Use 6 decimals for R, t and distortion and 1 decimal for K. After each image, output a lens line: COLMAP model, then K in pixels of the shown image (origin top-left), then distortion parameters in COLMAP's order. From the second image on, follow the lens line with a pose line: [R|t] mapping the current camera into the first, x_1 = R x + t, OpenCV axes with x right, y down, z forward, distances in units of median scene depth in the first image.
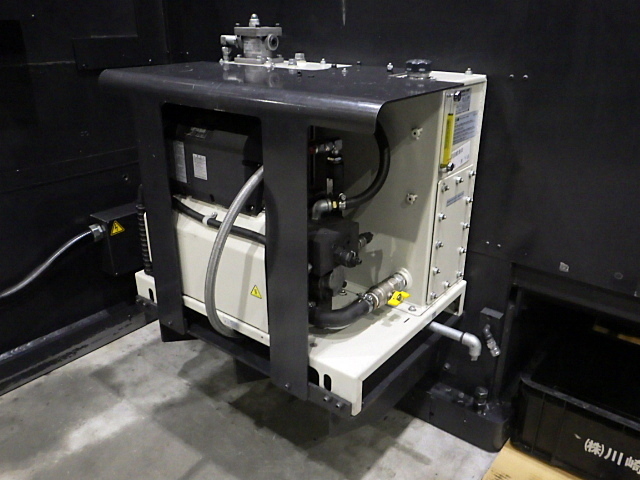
lens RADIAL K [[523.8, 0, 320.0], [0, 523.8, 239.8], [0, 0, 1]] dist [-0.012194, -0.005953]
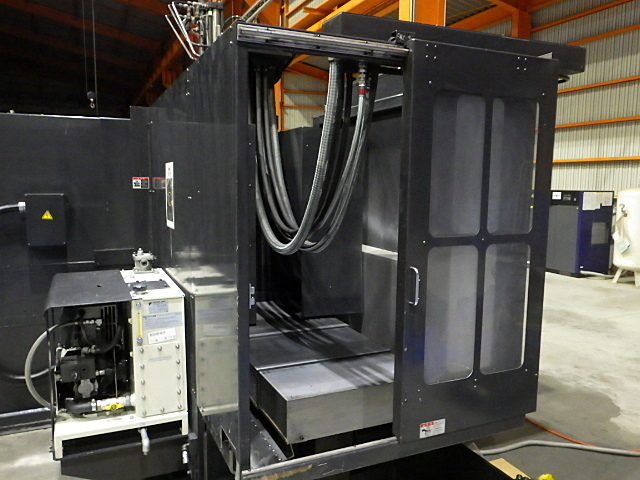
lens RADIAL K [[523.8, 0, 320.0], [0, 523.8, 241.3], [0, 0, 1]] dist [-0.012194, -0.005953]
pose [[0.891286, 0.051147, -0.450548, 1.518796], [-0.176924, 0.954089, -0.241687, -0.124546], [0.417502, 0.295125, 0.859415, -0.443390]]
